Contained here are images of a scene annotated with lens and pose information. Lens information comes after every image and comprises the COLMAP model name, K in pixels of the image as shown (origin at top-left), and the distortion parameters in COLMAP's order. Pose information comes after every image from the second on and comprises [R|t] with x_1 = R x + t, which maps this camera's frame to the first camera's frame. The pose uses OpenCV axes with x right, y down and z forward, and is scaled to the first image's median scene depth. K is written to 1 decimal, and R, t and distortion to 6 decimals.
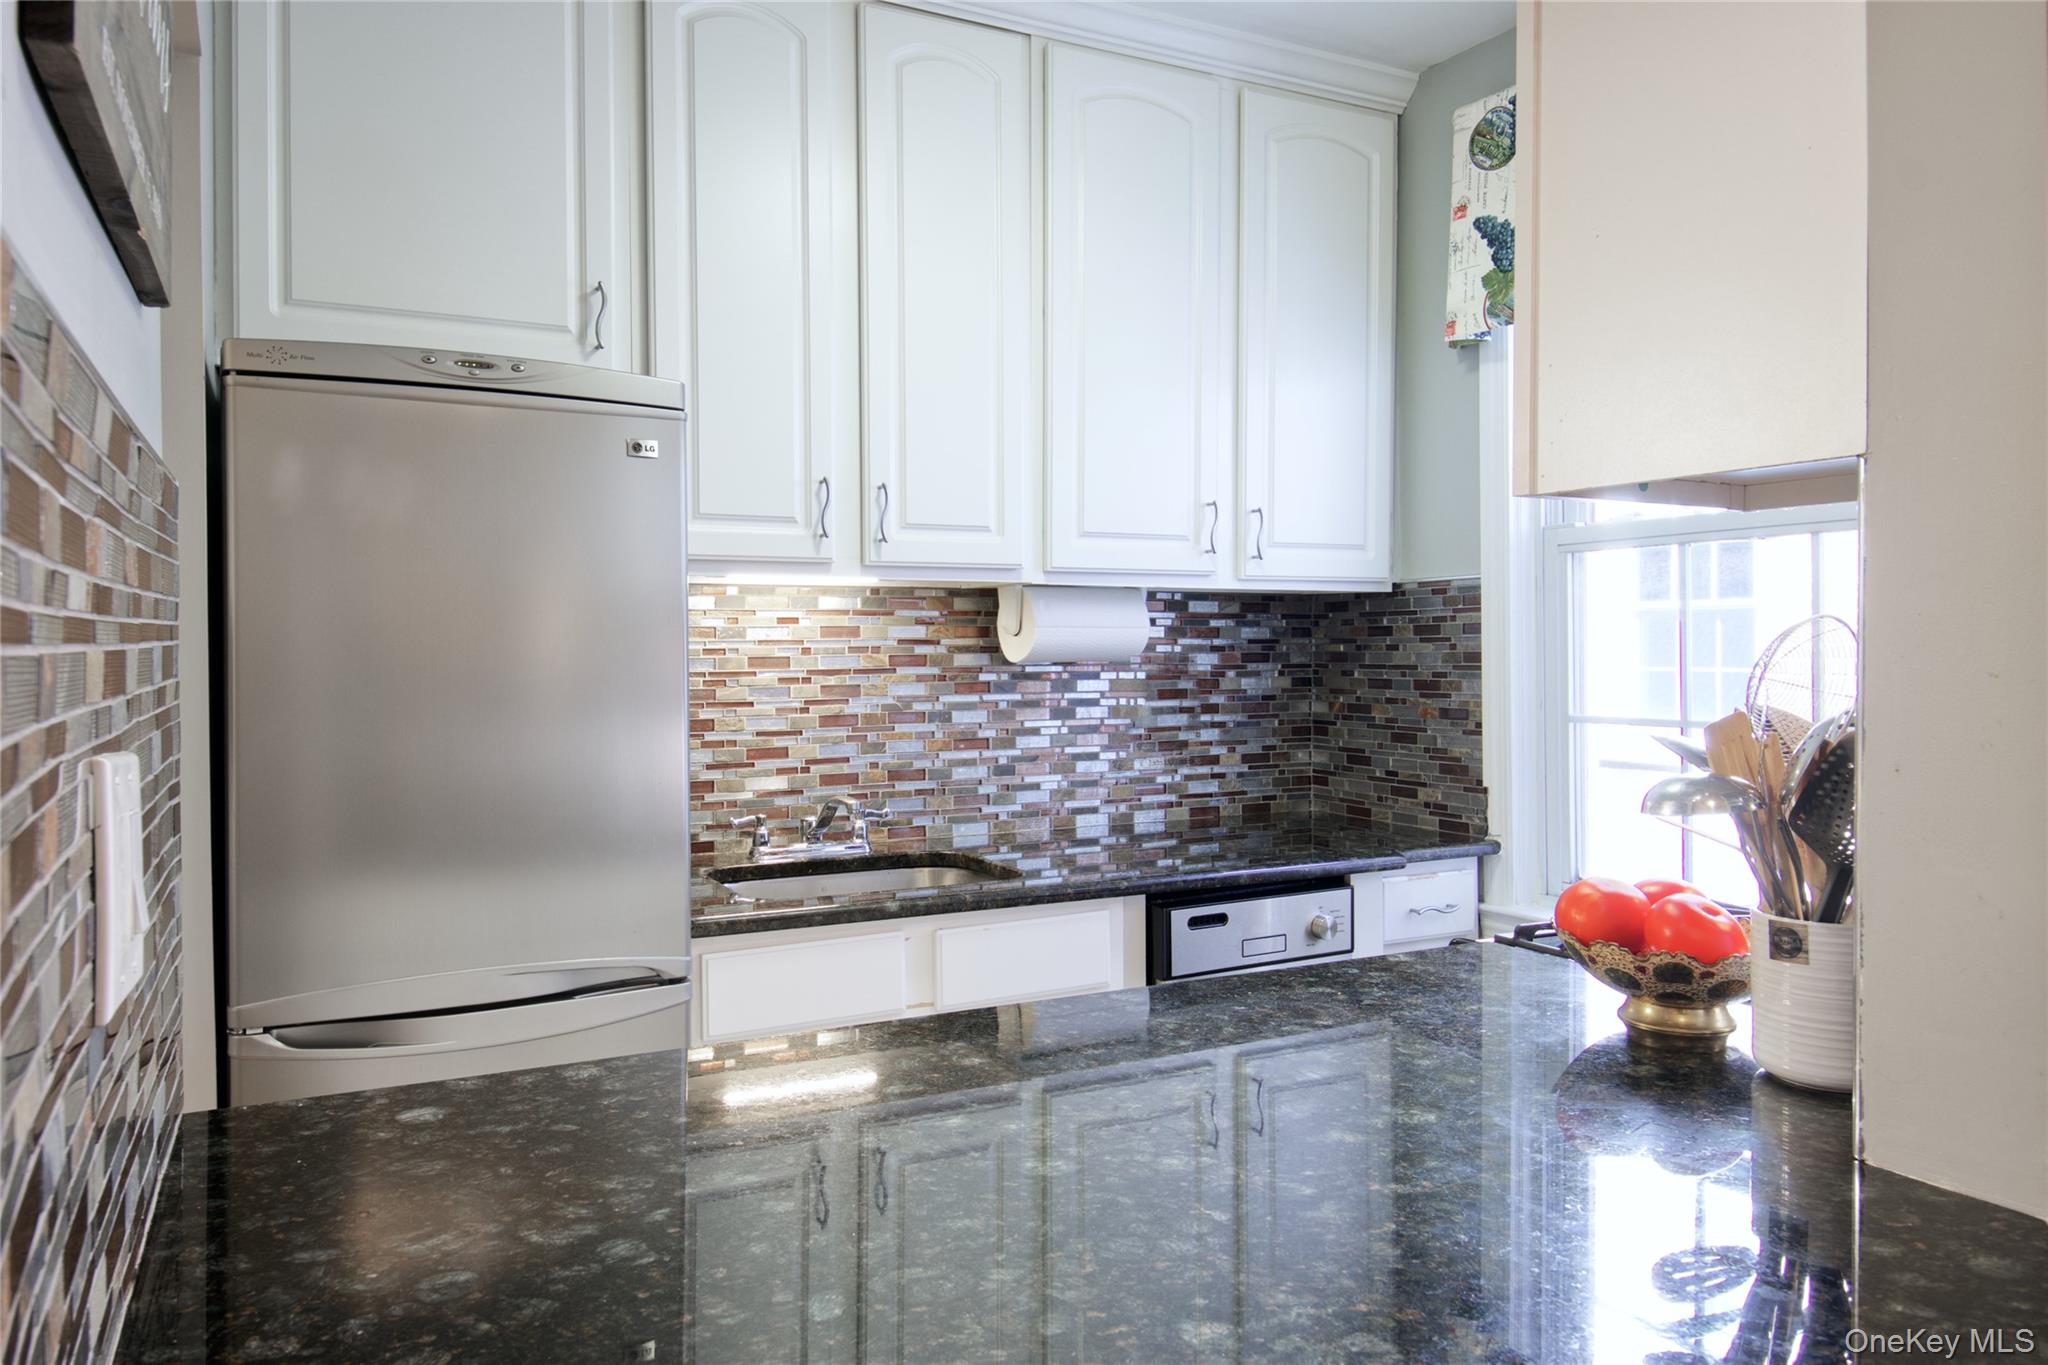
lens RADIAL K [[1447.9, 0, 1019.4], [0, 1447.9, 674.7], [0, 0, 1]] dist [0.001814, -0.000094]
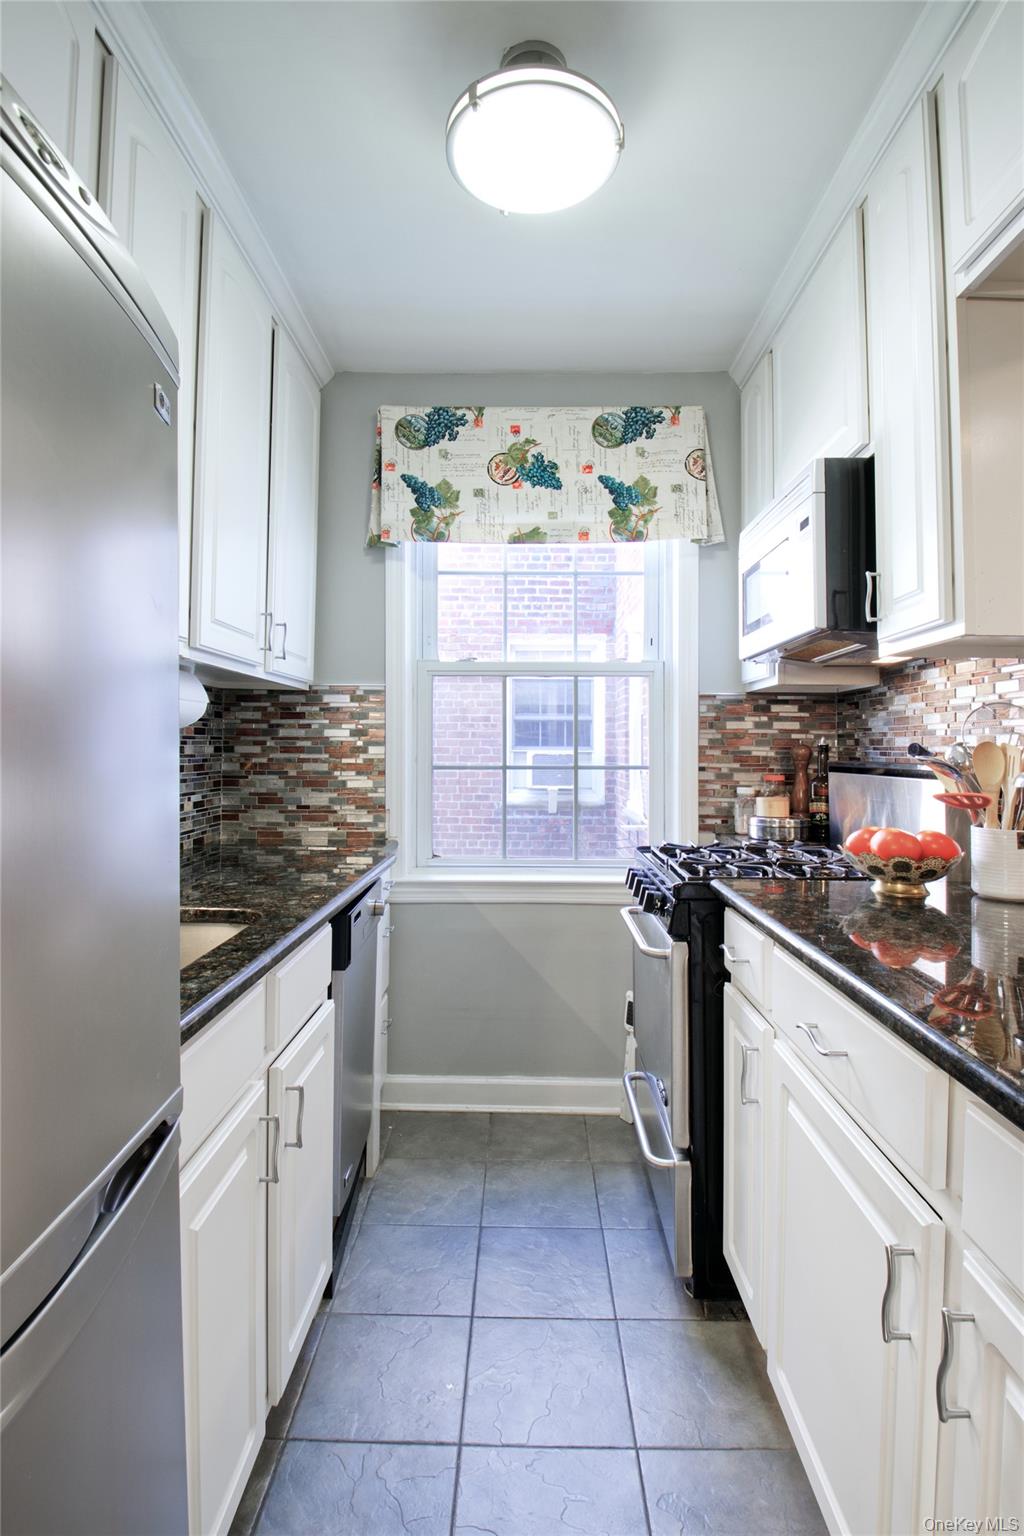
lens RADIAL K [[701.3, 0, 512.0], [0, 701.3, 741.9], [0, 0, 1]] dist [0.005055, 0.000175]
pose [[0.466788, 0.014693, 0.884247, -0.345307], [0.009676, 0.999717, -0.021720, 0.018777], [-0.884316, 0.018695, 0.466514, 0.500282]]
